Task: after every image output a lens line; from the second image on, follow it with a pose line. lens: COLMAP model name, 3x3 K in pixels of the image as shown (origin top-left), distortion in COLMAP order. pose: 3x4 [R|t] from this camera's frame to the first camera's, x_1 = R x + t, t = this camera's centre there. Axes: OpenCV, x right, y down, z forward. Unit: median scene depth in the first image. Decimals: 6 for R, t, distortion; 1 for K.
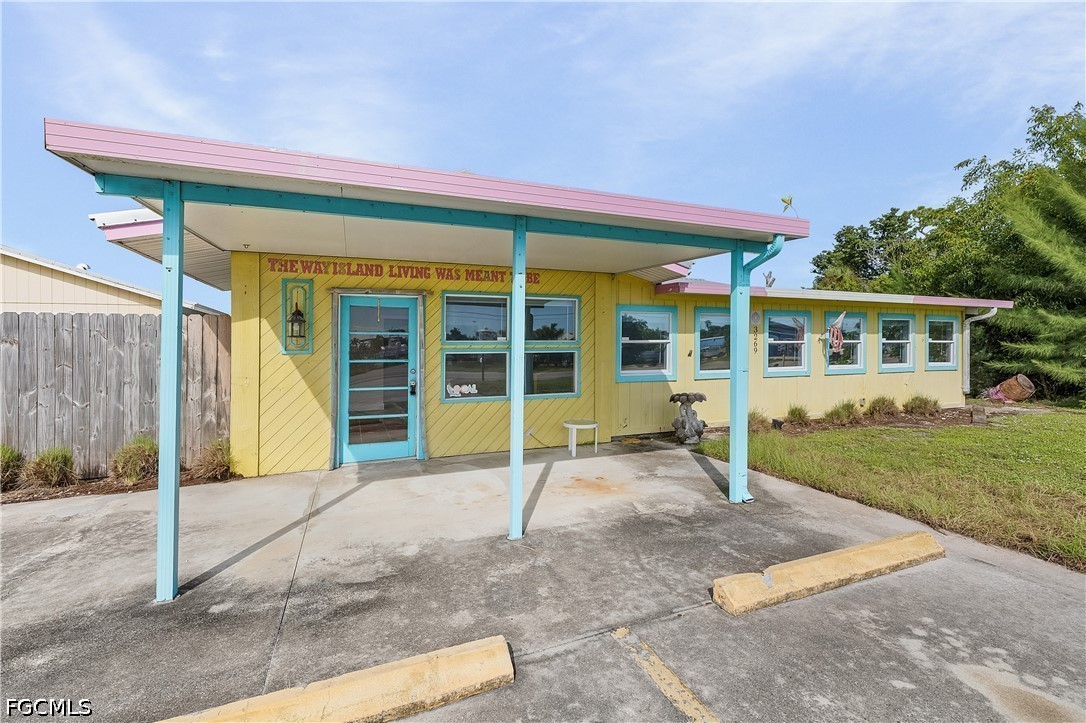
lens RADIAL K [[469.4, 0, 543.9], [0, 469.4, 346.5], [0, 0, 1]] dist [0.002993, 0.000361]
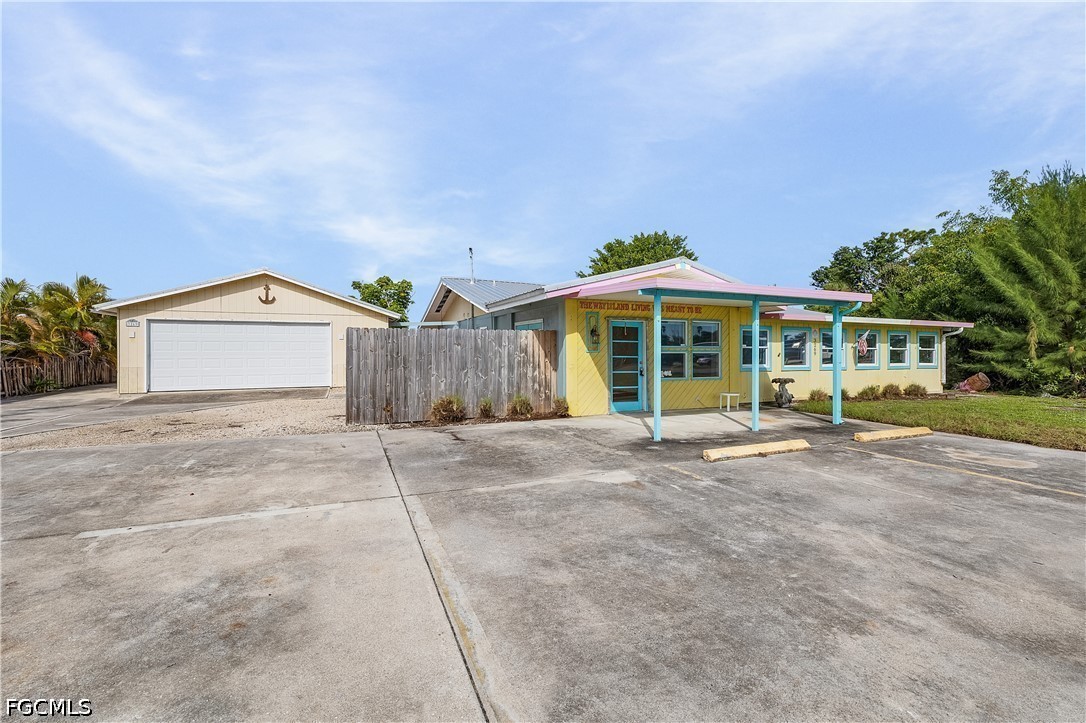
lens RADIAL K [[469.4, 0, 543.9], [0, 469.4, 346.5], [0, 0, 1]] dist [0.002993, 0.000361]
pose [[0.999622, 0.010970, 0.025192, -0.436298], [-0.010837, 0.999927, -0.005399, 0.002770], [-0.025249, 0.005124, 0.999668, -0.491850]]
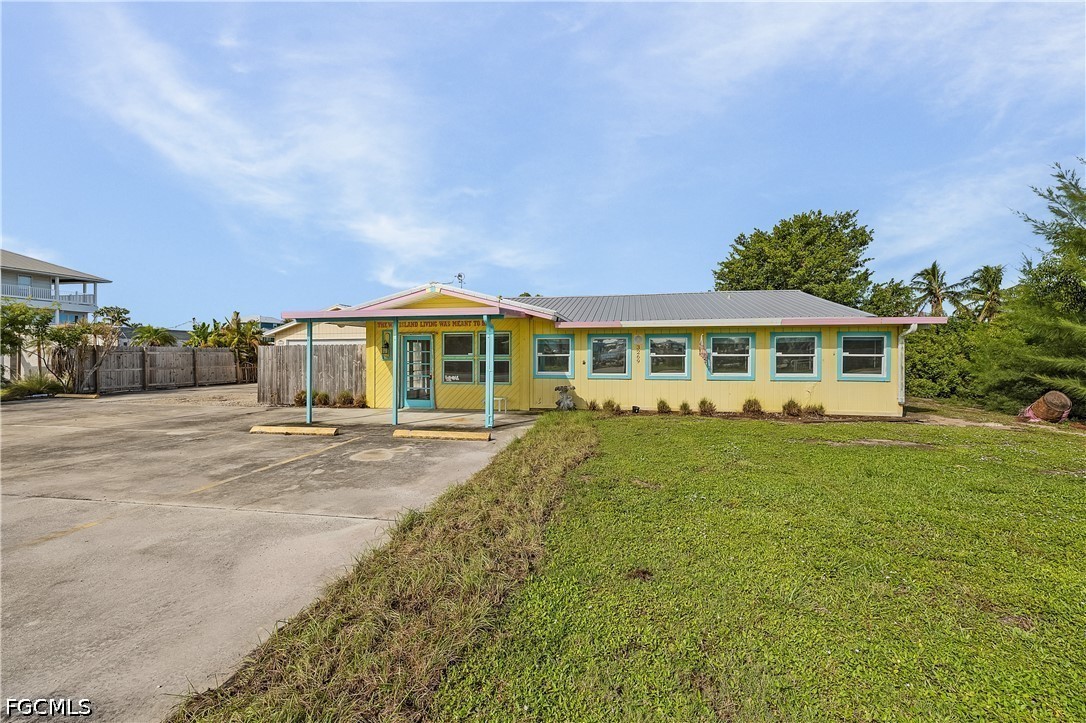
lens RADIAL K [[469.4, 0, 543.9], [0, 469.4, 346.5], [0, 0, 1]] dist [0.002993, 0.000361]
pose [[0.838314, -0.002753, -0.545181, 0.863656], [-0.001060, 0.999977, -0.006679, -0.023835], [0.545187, 0.006177, 0.838292, -0.354637]]
